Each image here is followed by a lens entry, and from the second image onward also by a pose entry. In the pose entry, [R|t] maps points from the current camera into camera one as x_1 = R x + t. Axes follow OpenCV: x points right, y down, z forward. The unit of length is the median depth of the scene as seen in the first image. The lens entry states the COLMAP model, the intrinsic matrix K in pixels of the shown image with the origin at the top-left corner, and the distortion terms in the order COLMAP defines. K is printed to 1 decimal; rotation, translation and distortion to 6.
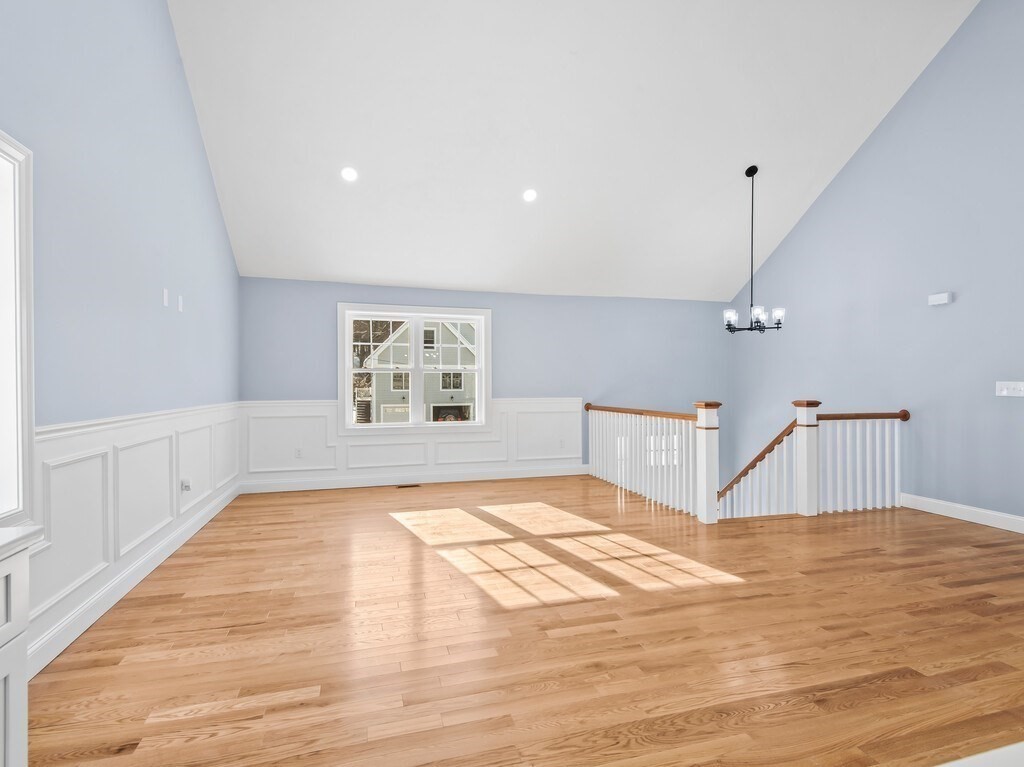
lens RADIAL K [[495.8, 0, 504.9], [0, 495.8, 399.3], [0, 0, 1]] dist [0.028773, -0.036658]
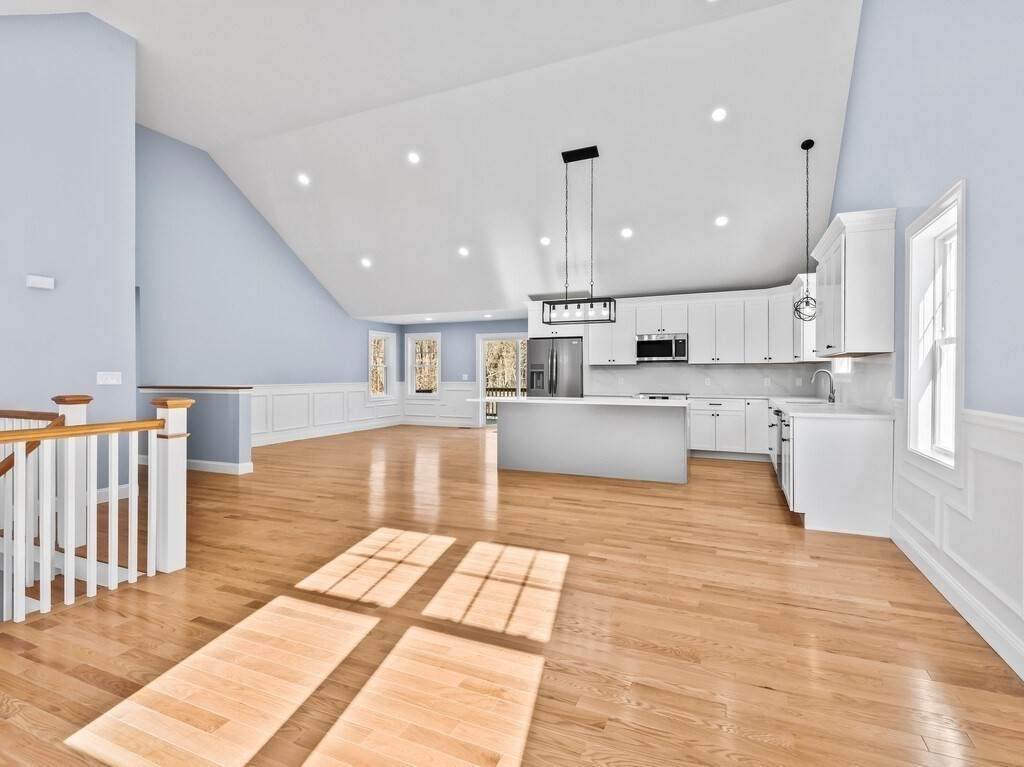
lens RADIAL K [[495.8, 0, 504.9], [0, 495.8, 399.3], [0, 0, 1]] dist [0.028773, -0.036658]
pose [[-0.763946, -0.029308, 0.644614, -0.366153], [0.018897, 0.997523, 0.067749, -0.030194], [-0.645003, 0.063938, -0.761500, 1.107923]]
